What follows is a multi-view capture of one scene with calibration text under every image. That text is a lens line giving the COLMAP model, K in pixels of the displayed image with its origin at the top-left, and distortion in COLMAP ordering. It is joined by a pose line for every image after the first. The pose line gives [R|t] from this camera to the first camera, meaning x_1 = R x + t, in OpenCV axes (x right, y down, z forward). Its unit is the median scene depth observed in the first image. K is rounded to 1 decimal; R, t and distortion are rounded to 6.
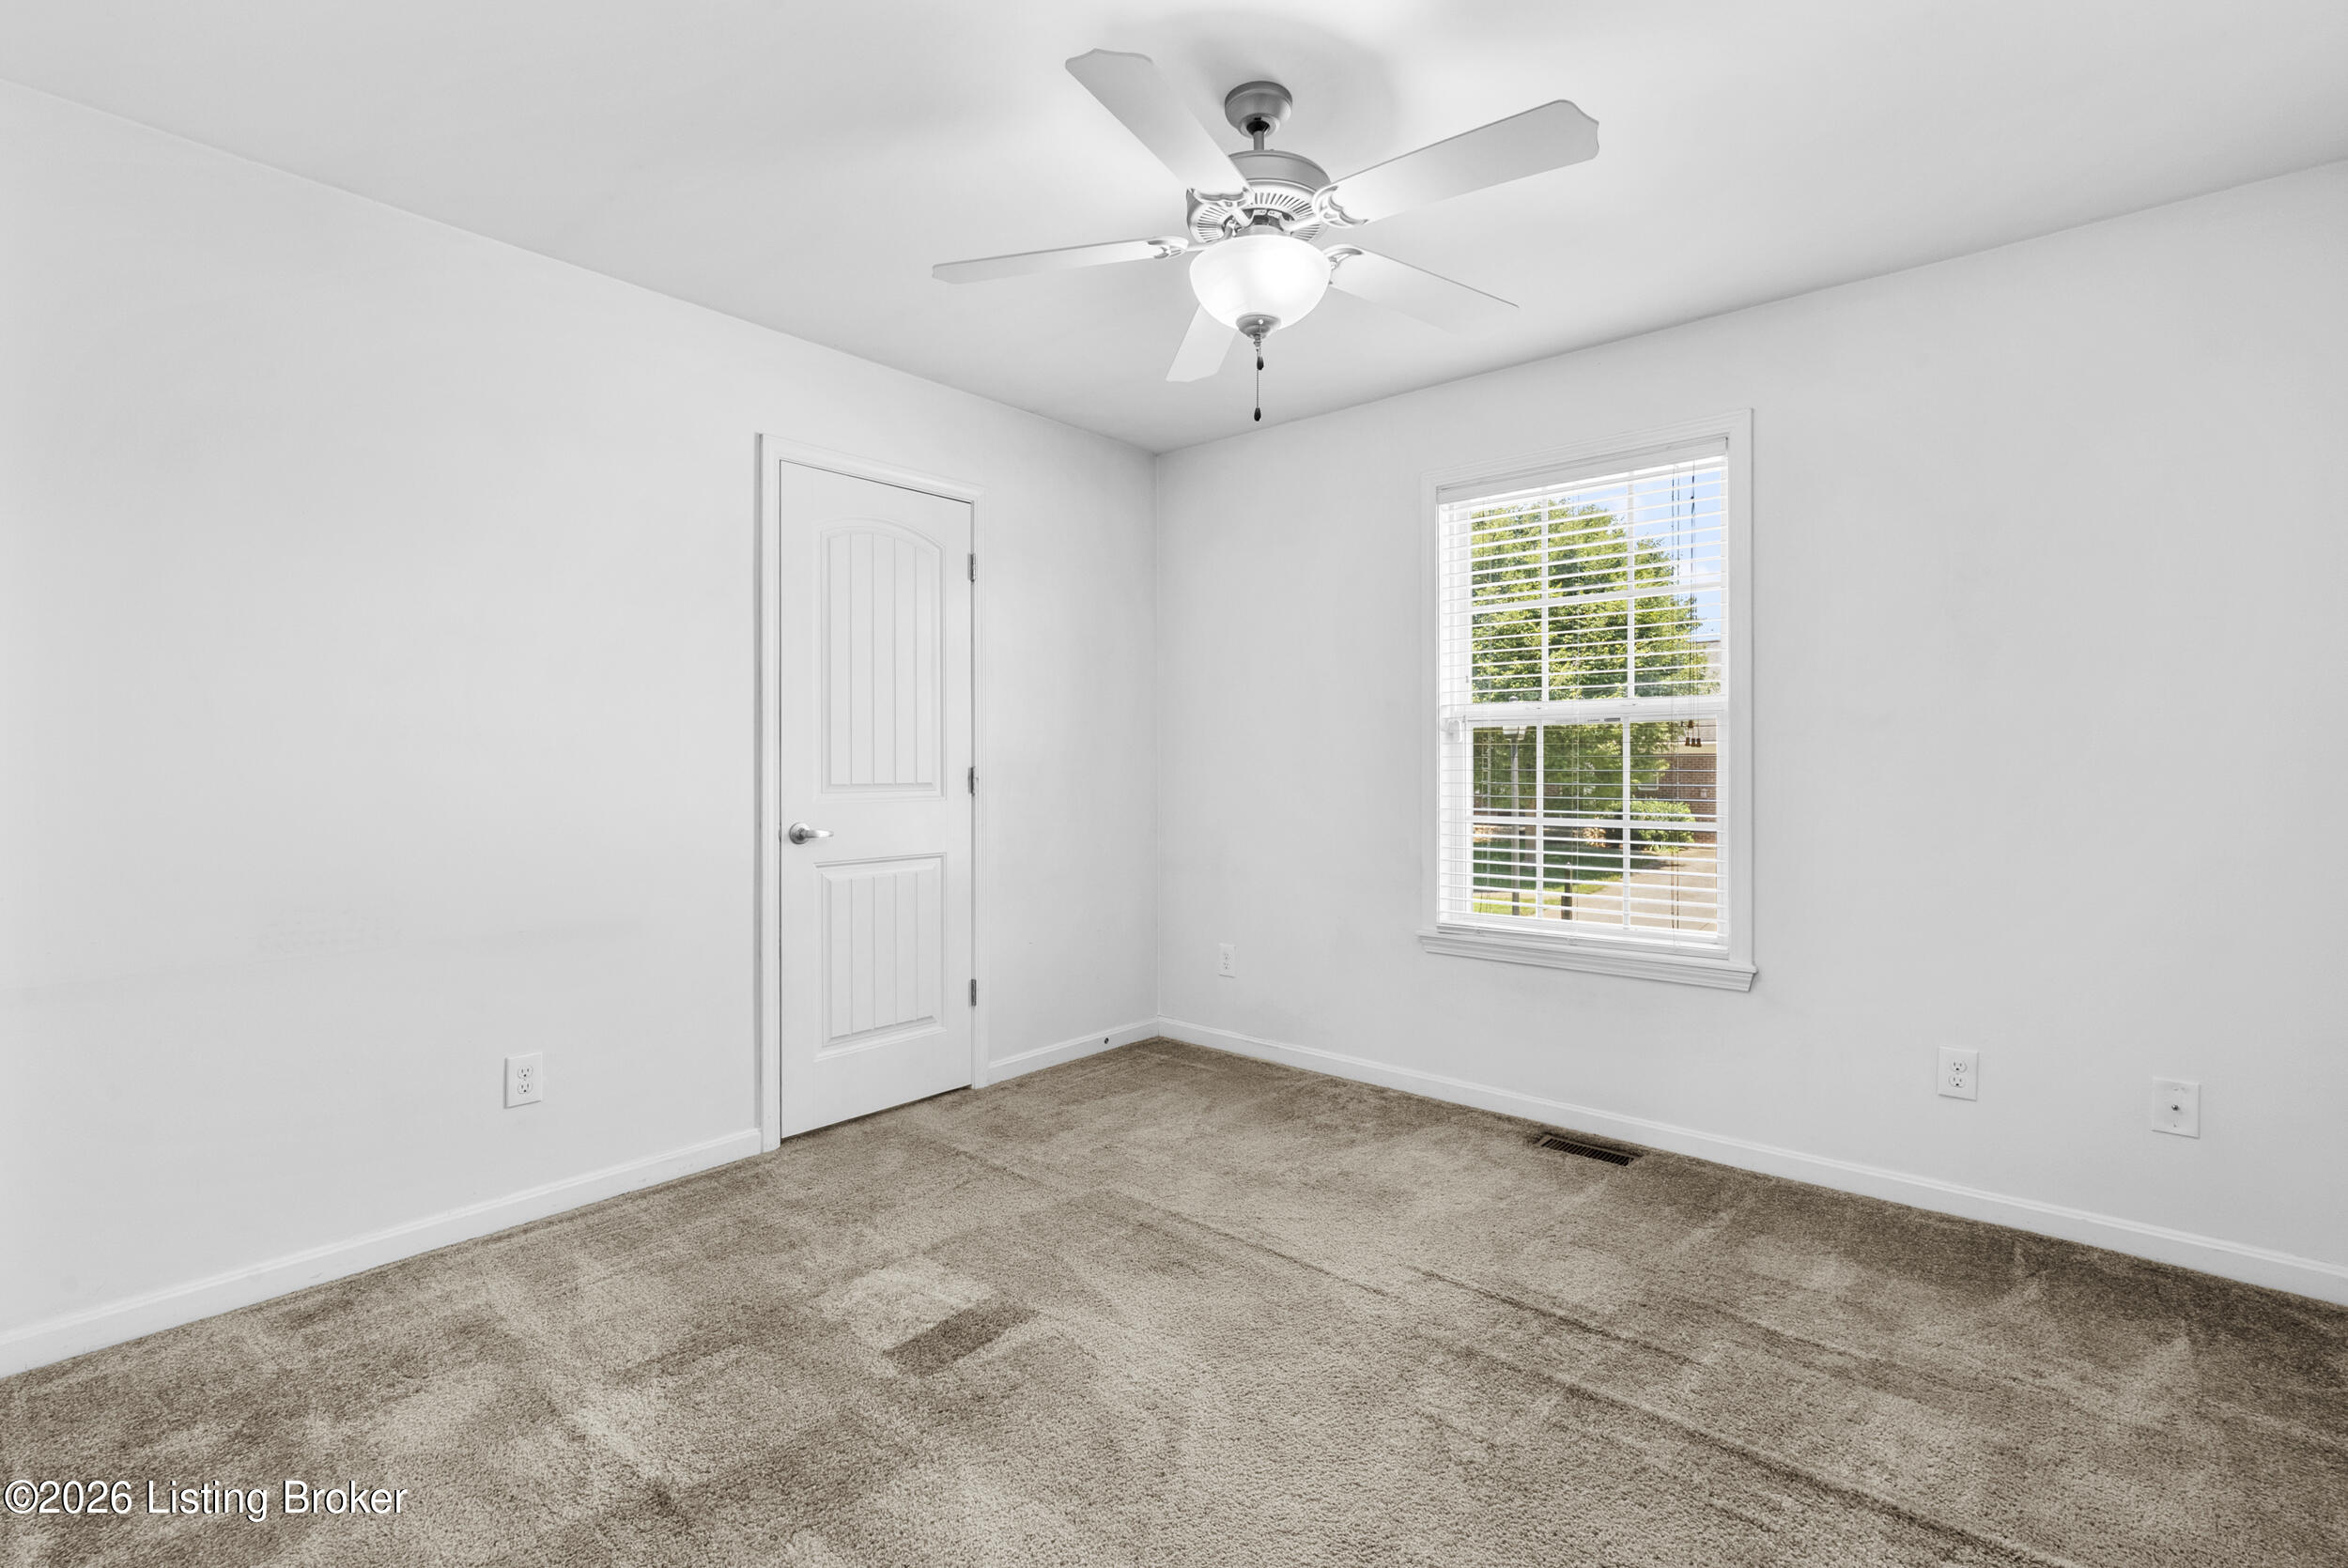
lens RADIAL K [[1046.2, 0, 1171.9], [0, 1046.2, 784.2], [0, 0, 1]] dist [-0.005455, -0.000068]
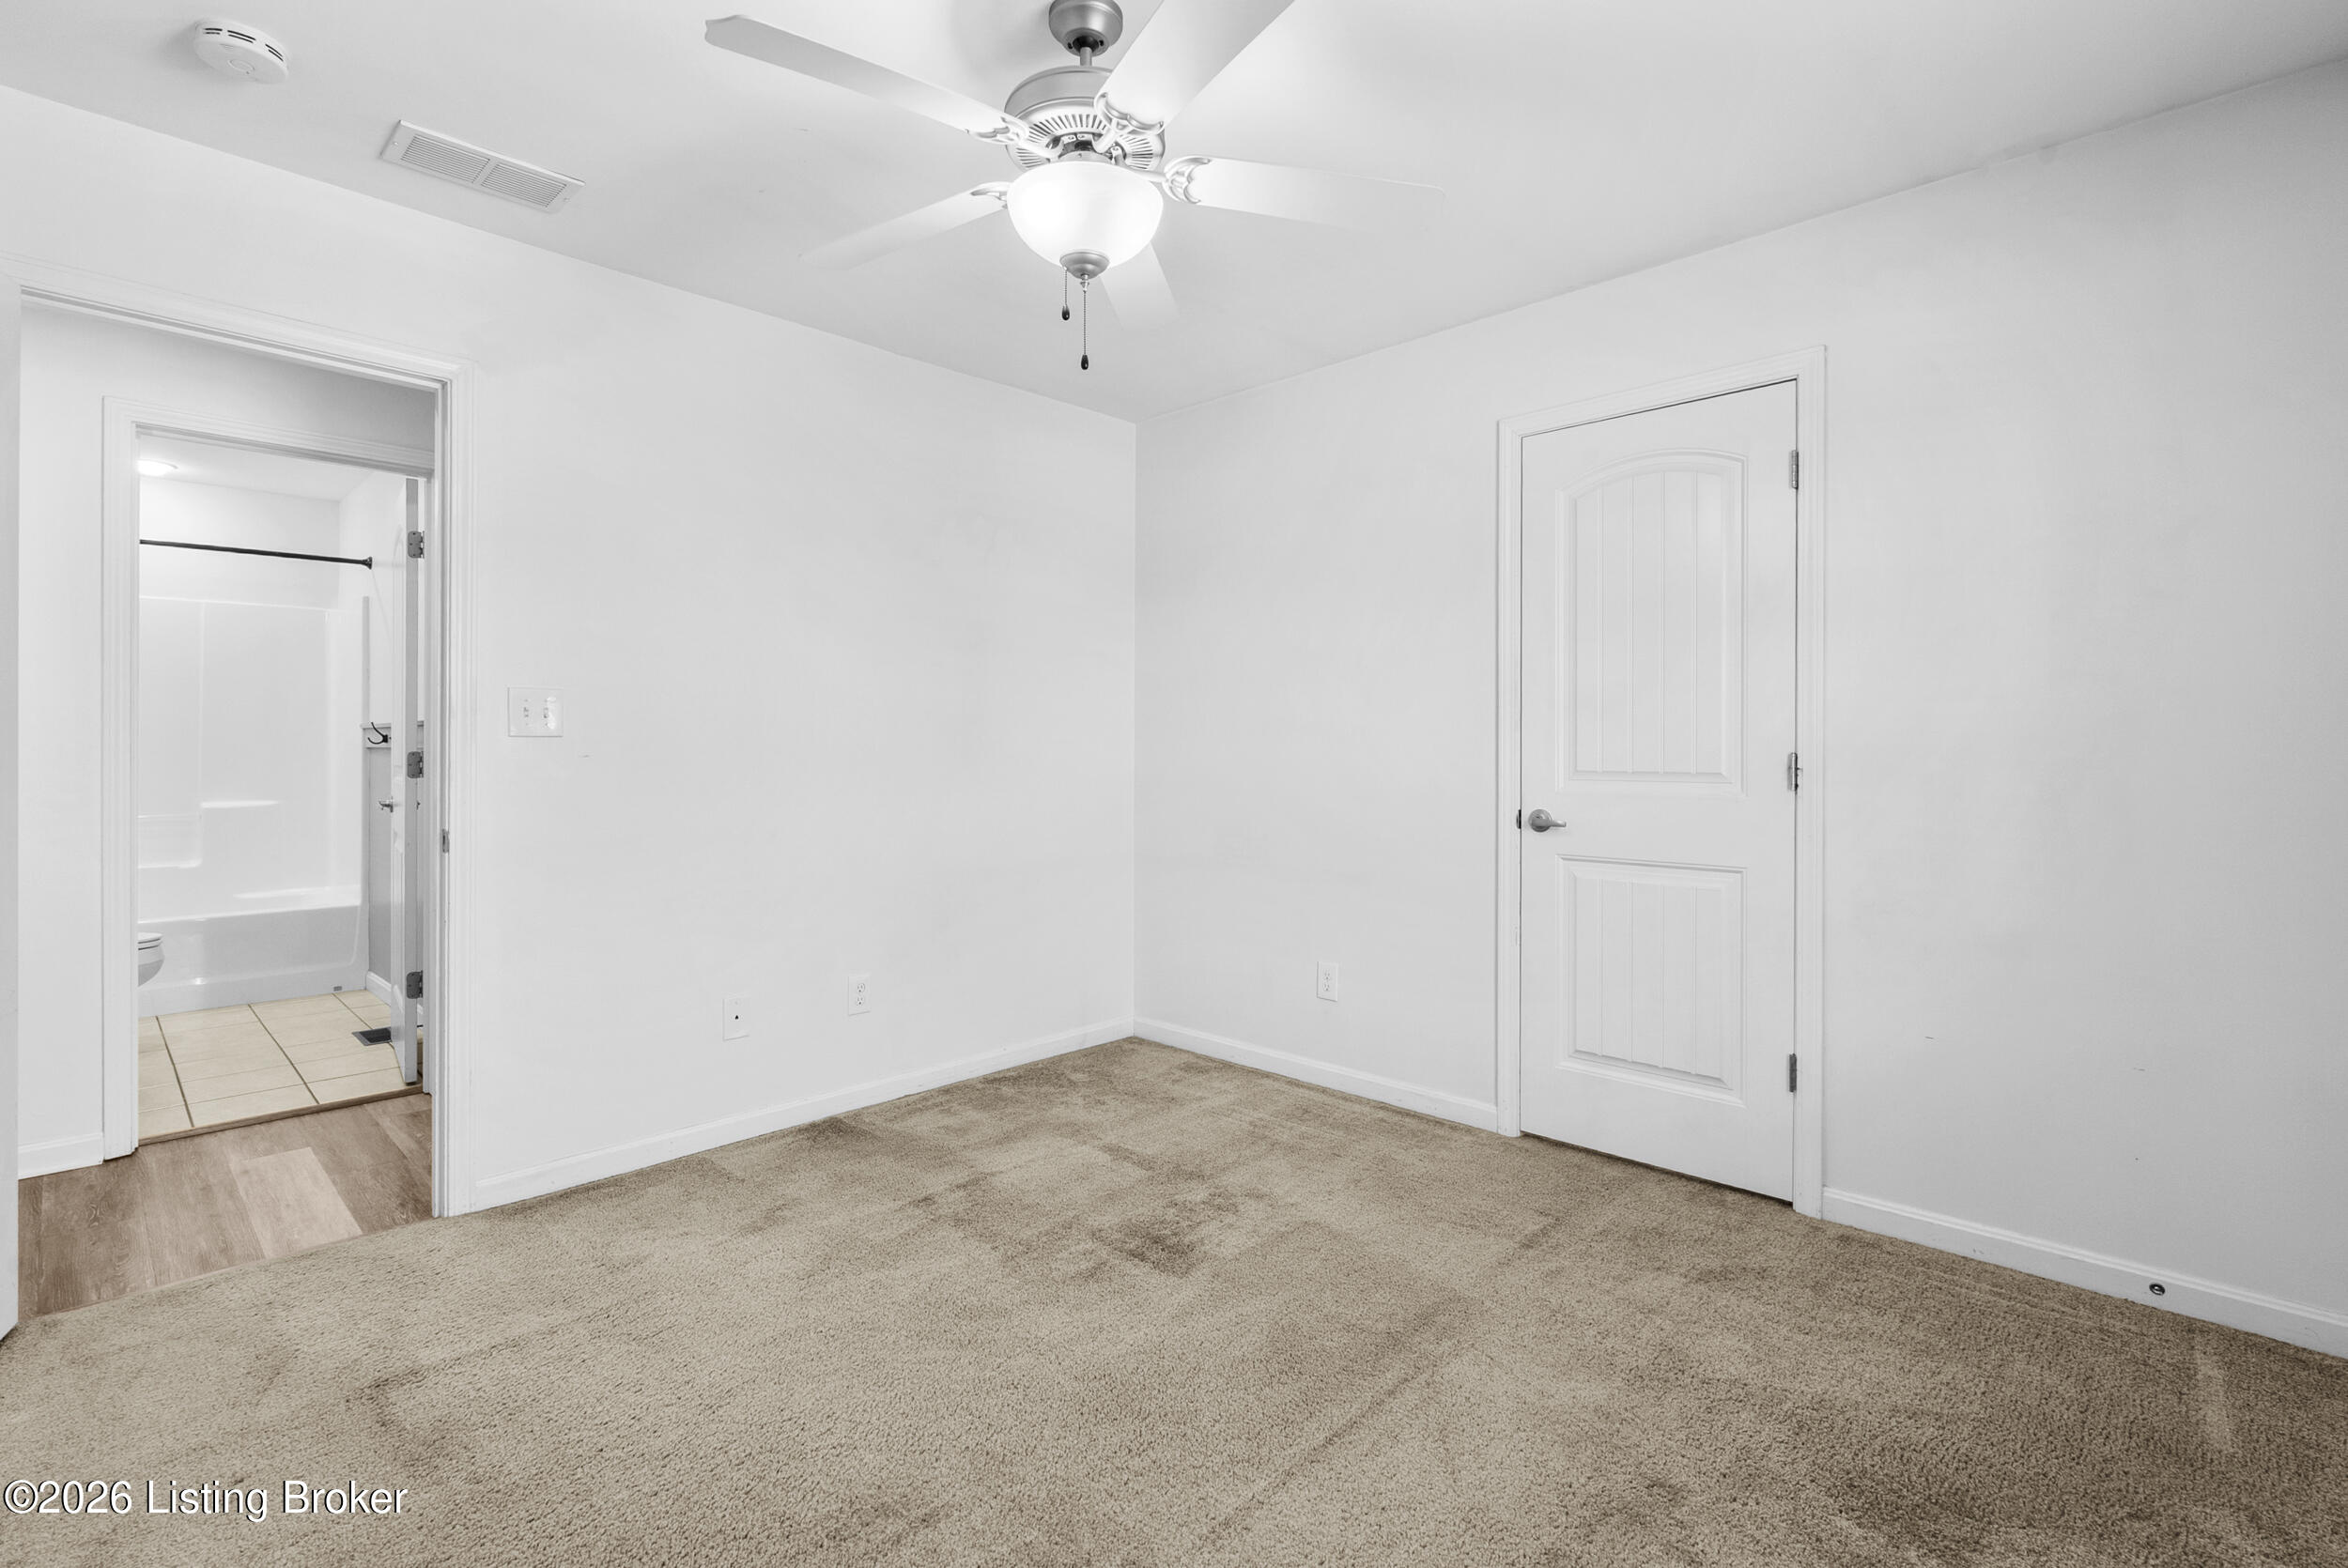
lens RADIAL K [[1062.7, 0, 1167.1], [0, 1062.7, 775.1], [0, 0, 1]] dist [-0.004286, 0.000393]
pose [[-0.053782, 0.024693, -0.998247, 0.816156], [-0.019908, 0.999469, 0.025796, -0.016711], [0.998354, 0.021260, -0.053262, 0.926075]]
